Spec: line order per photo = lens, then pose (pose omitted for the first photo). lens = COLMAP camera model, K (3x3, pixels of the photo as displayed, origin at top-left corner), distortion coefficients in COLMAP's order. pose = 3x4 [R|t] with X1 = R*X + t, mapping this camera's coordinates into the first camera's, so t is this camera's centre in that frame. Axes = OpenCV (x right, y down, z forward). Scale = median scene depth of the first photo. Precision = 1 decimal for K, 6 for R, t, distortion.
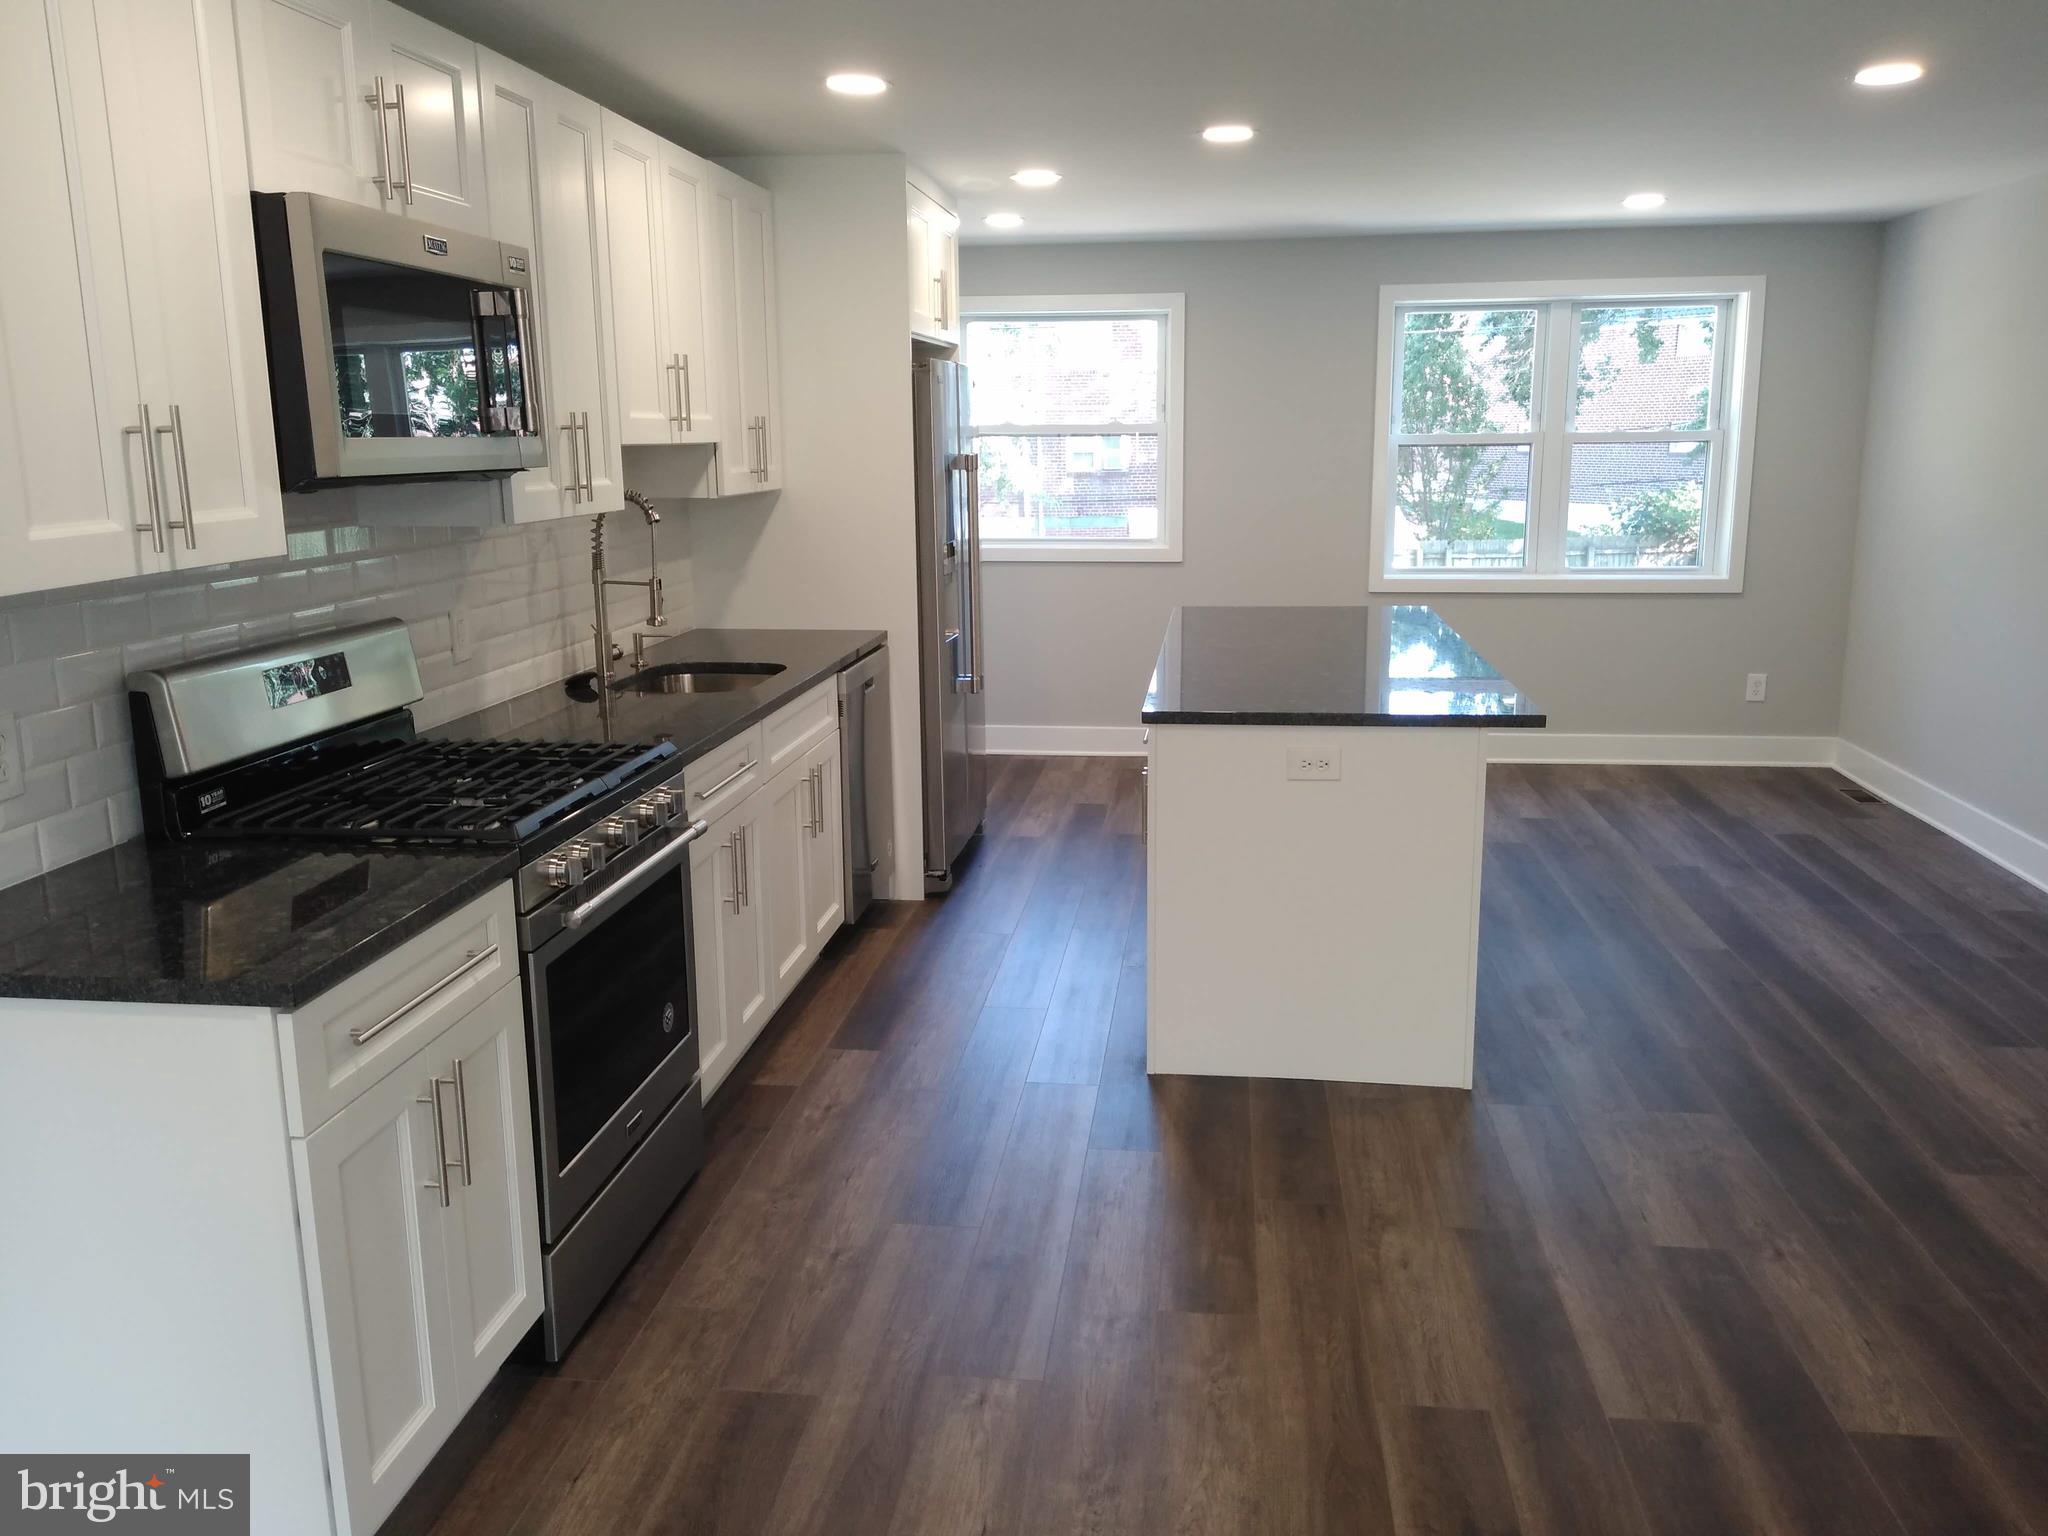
lens RADIAL K [[1594.0, 0, 1039.9], [0, 1594.0, 756.8], [0, 0, 1]] dist [0.097042, -0.161945]
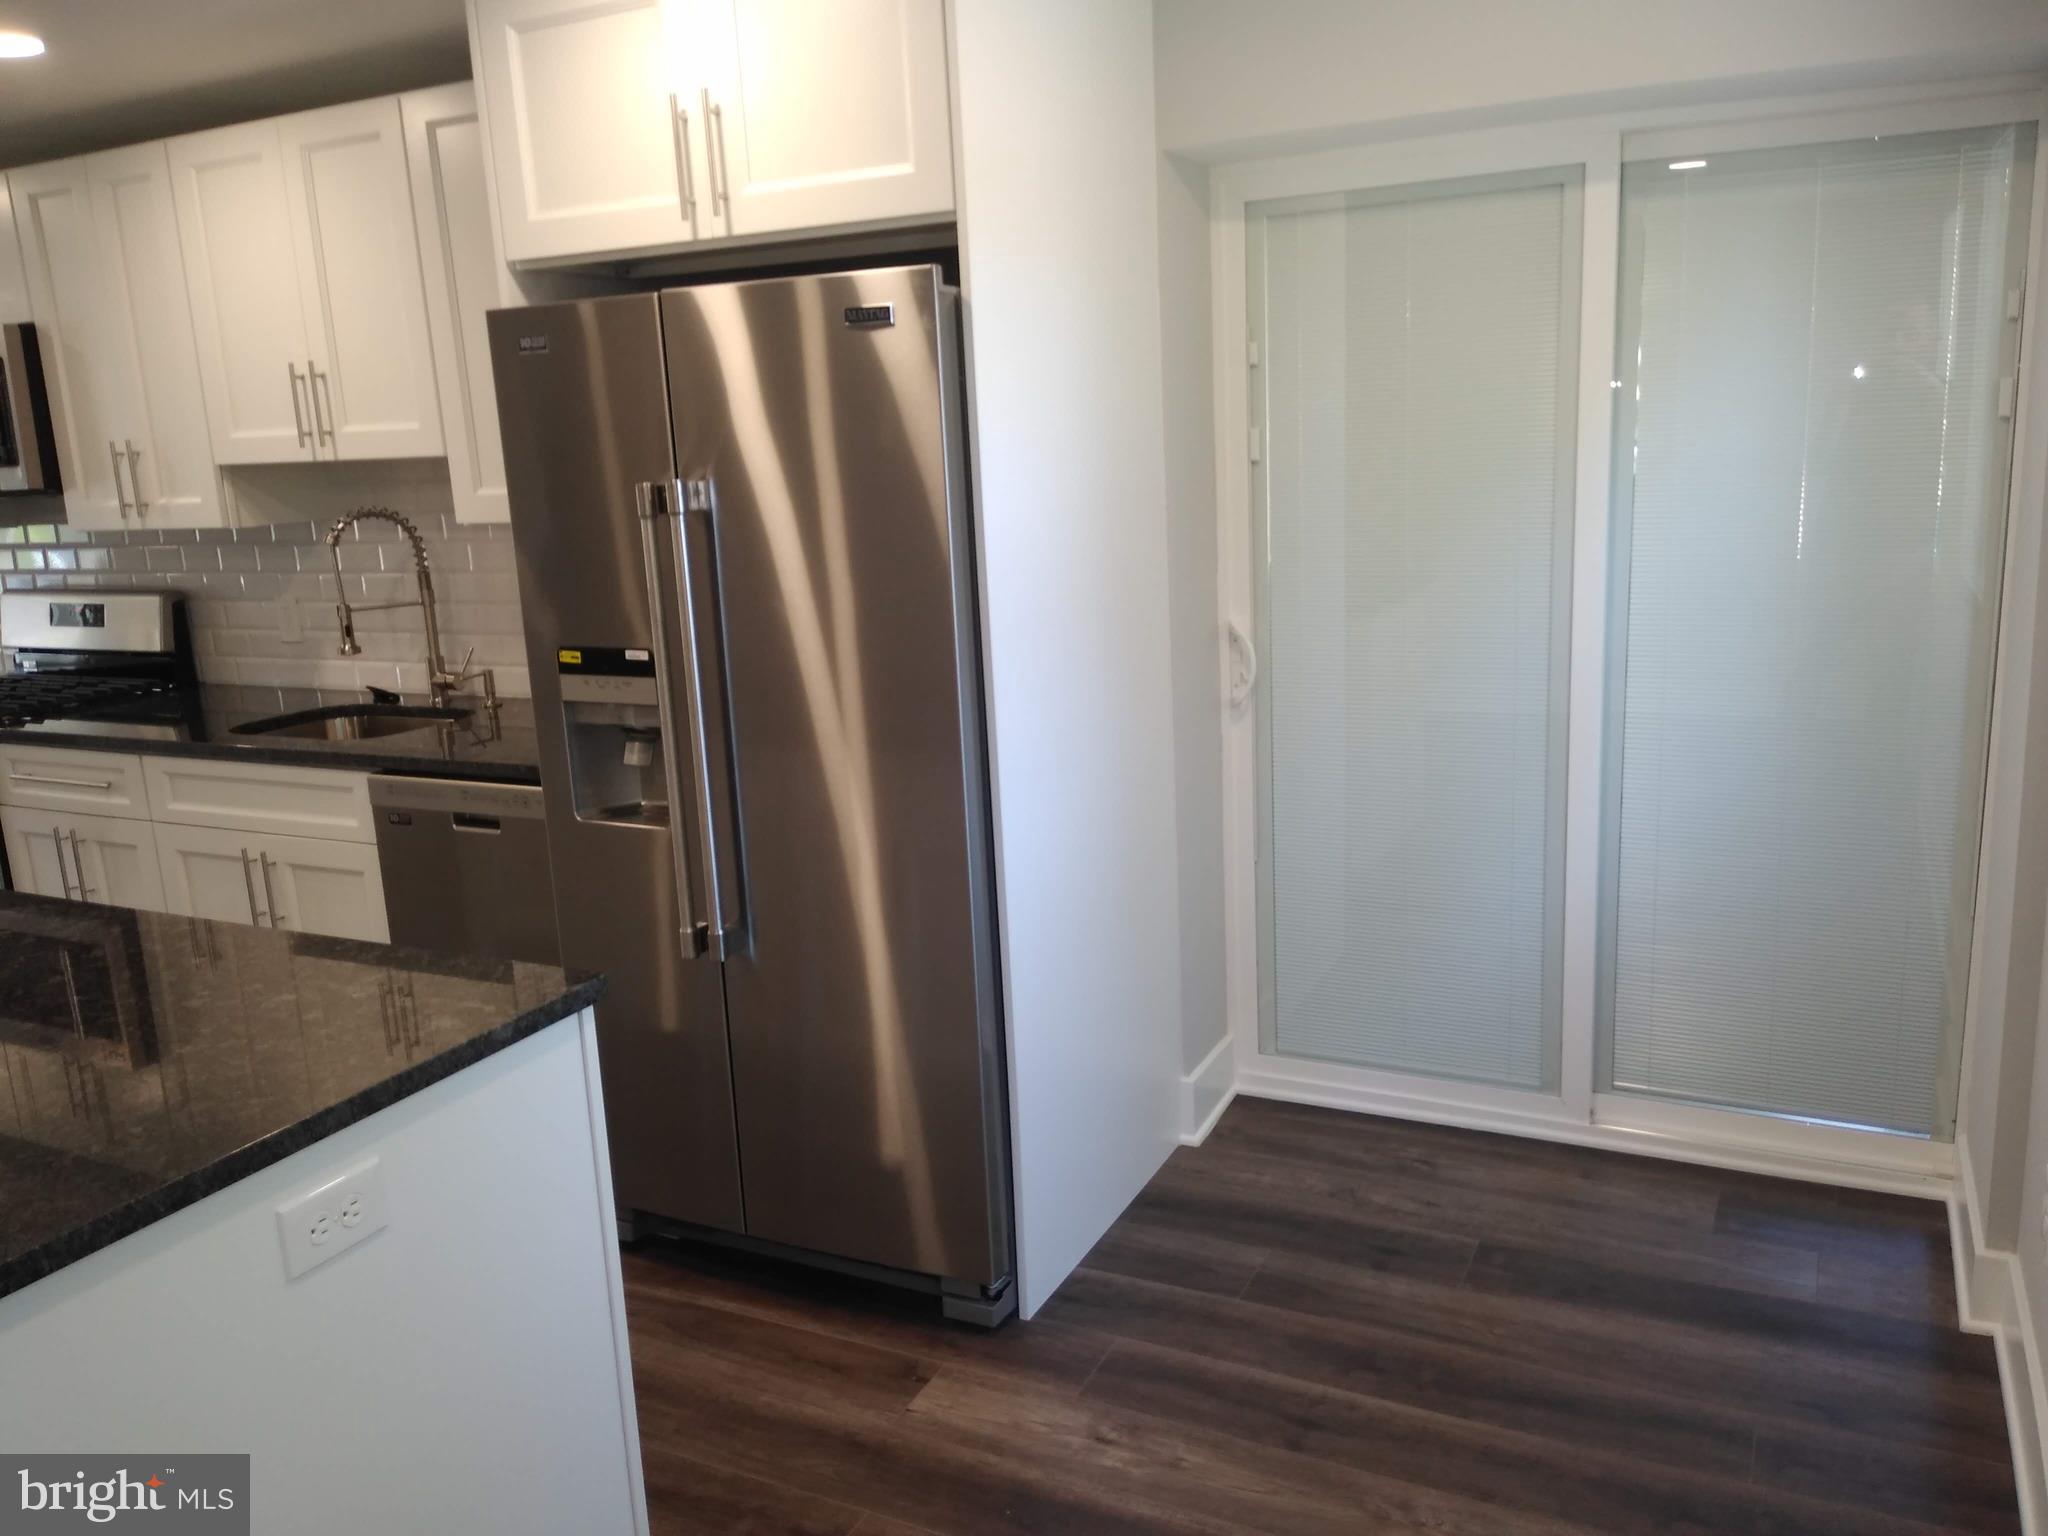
lens RADIAL K [[1591.4, 0, 1028.0], [0, 1591.4, 758.2], [0, 0, 1]] dist [0.090902, -0.150935]
pose [[-0.342992, 0.219841, -0.913251, 0.562944], [-0.138214, 0.949834, 0.280557, -0.389578], [0.929114, 0.222453, -0.295400, 1.890522]]
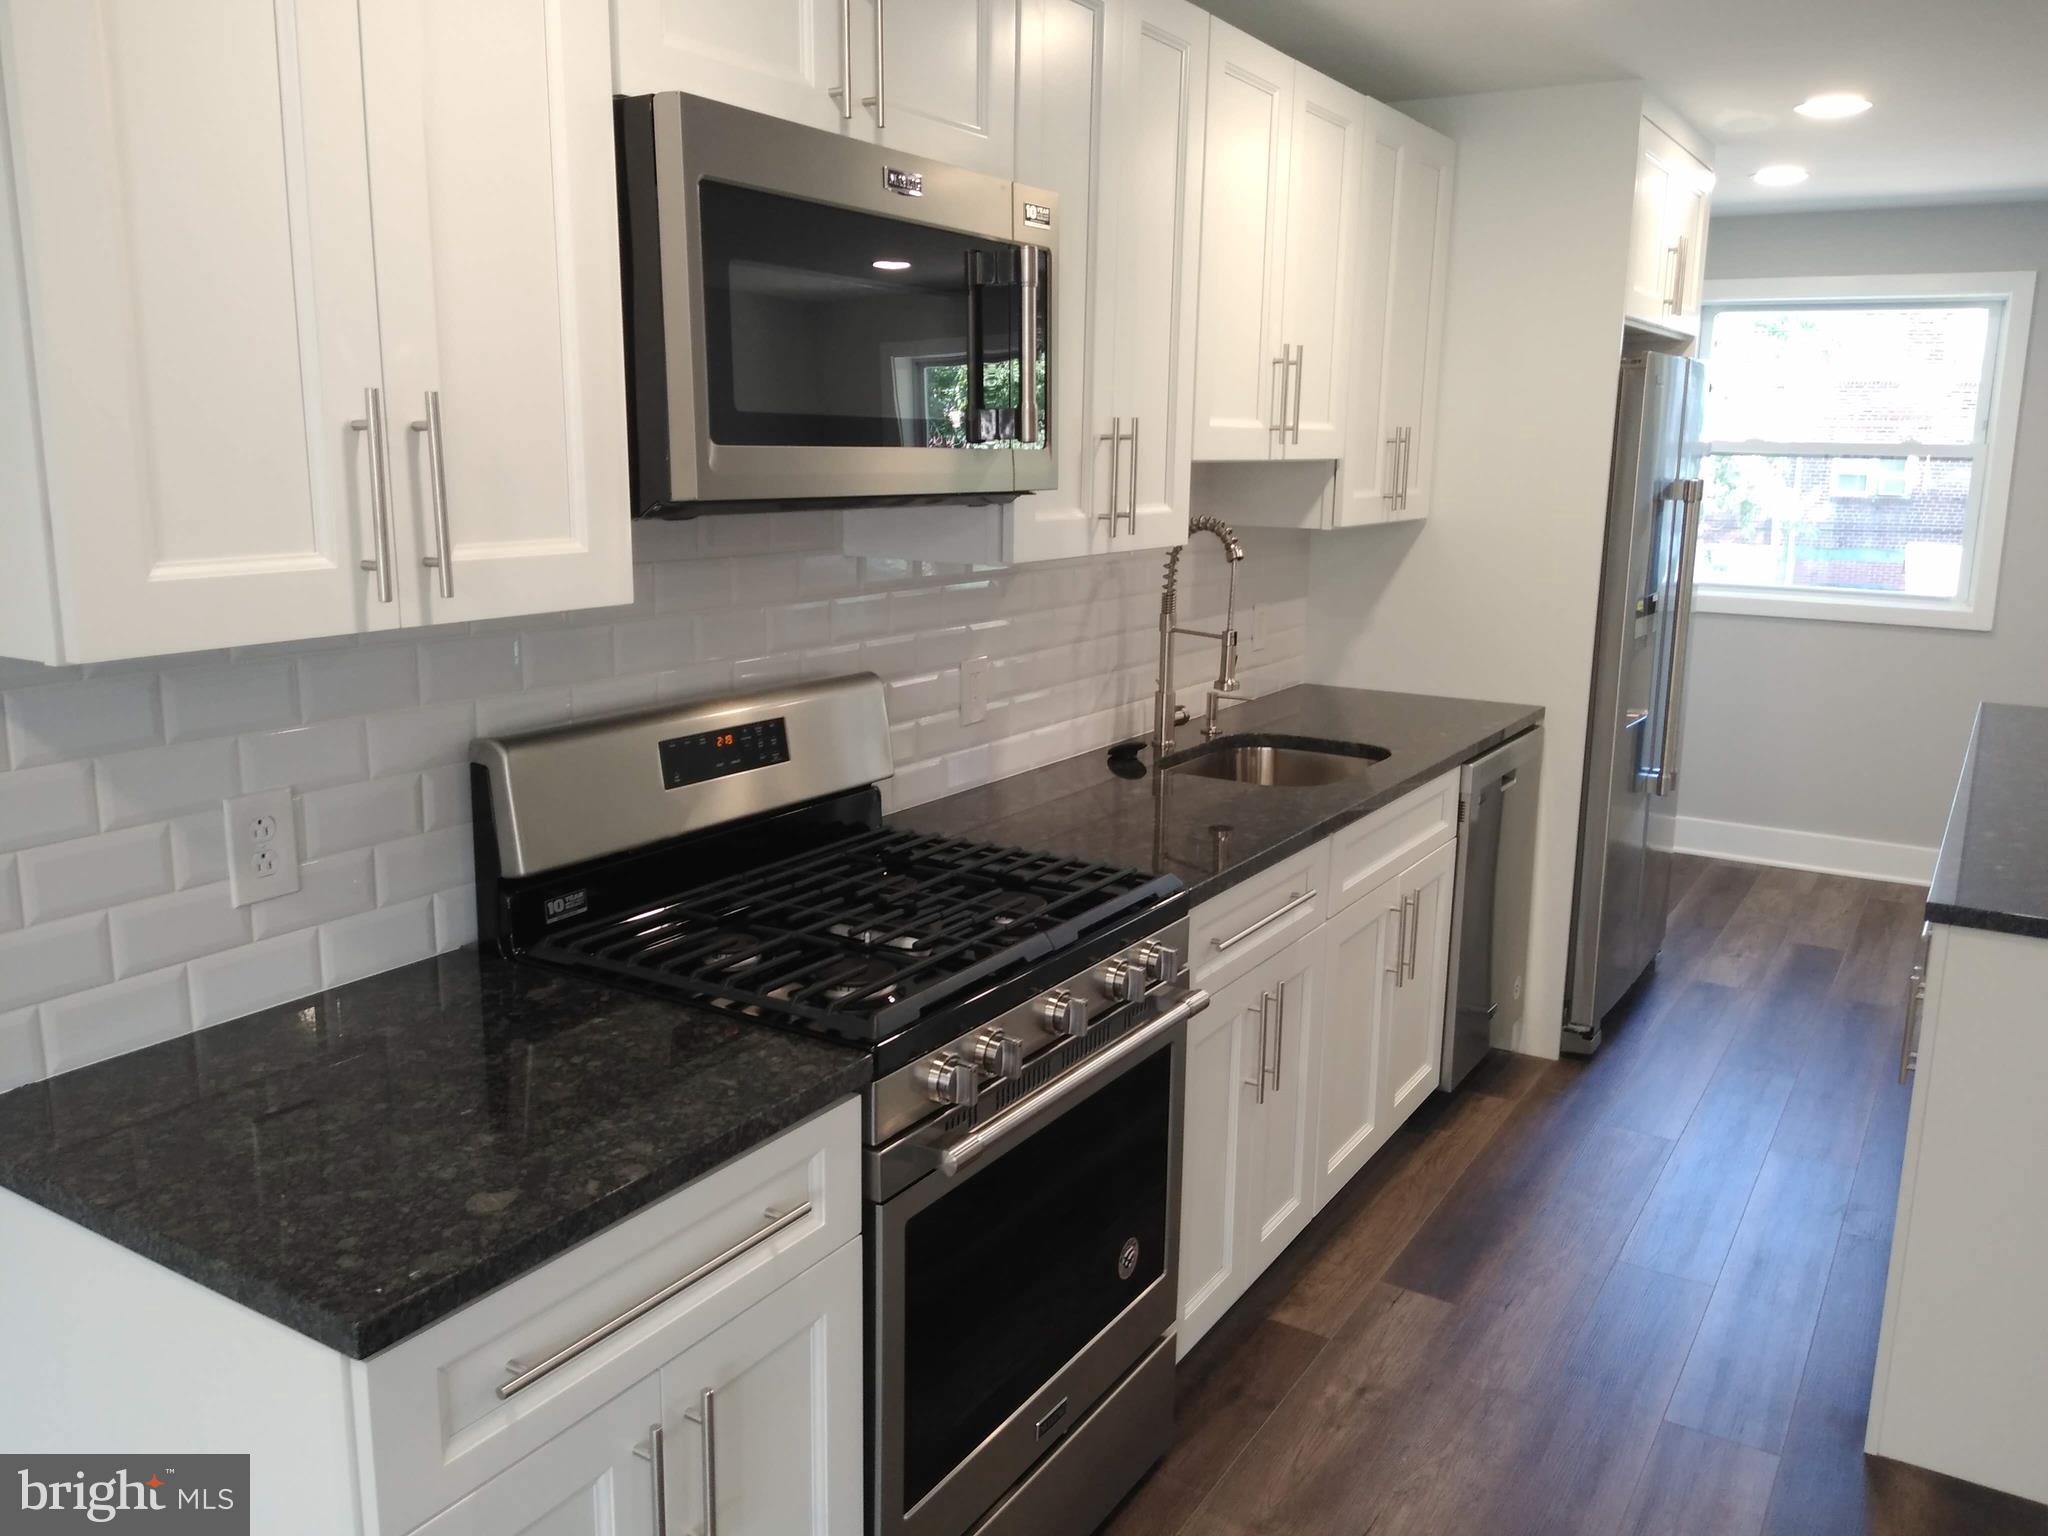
lens RADIAL K [[1591.4, 0, 1028.0], [0, 1591.4, 758.2], [0, 0, 1]] dist [0.090902, -0.150935]
pose [[0.904480, 0.105599, -0.413236, 0.000475], [-0.107840, 0.994006, 0.017971, -0.059518], [0.412657, 0.028309, 0.910447, 0.282787]]
